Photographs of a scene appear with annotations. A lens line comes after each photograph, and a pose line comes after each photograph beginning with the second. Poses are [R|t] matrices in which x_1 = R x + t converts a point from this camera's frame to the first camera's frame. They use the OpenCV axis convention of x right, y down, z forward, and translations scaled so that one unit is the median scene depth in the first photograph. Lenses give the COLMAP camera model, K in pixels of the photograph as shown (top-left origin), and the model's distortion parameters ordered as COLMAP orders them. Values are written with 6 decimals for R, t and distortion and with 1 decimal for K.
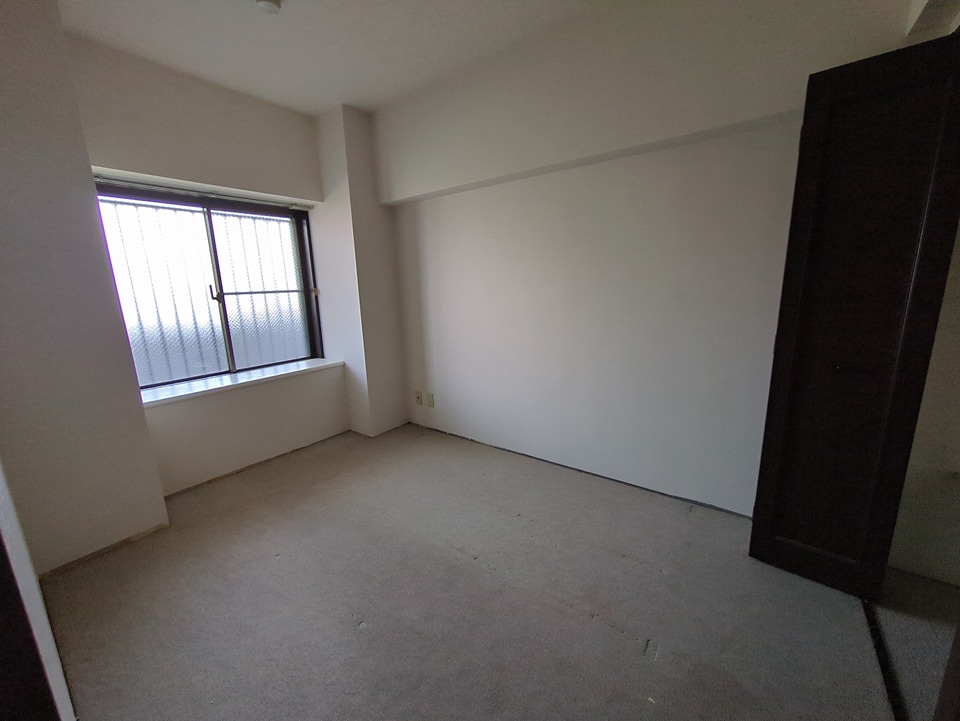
lens RADIAL K [[379.7, 0, 477.3], [0, 379.7, 361.0], [0, 0, 1]] dist [0.000695, 0.000466]
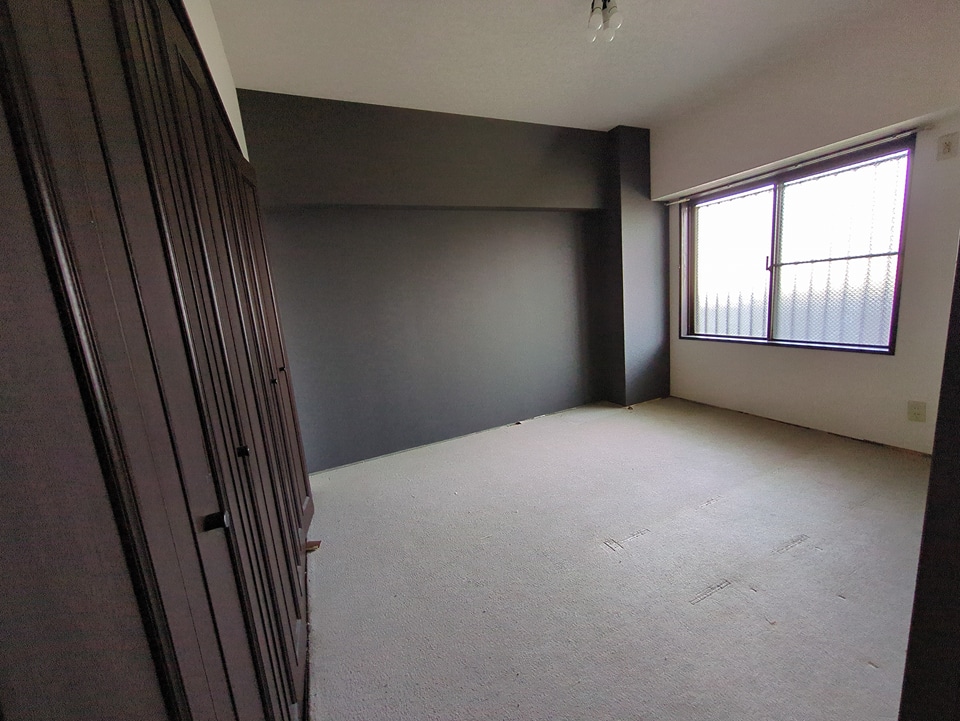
lens RADIAL K [[379.7, 0, 477.3], [0, 379.7, 361.0], [0, 0, 1]] dist [0.000695, 0.000466]
pose [[-0.471355, 0.225009, -0.852758, 0.657435], [-0.077448, 0.952611, 0.294165, -0.169836], [0.878537, 0.204701, -0.431591, 0.783794]]
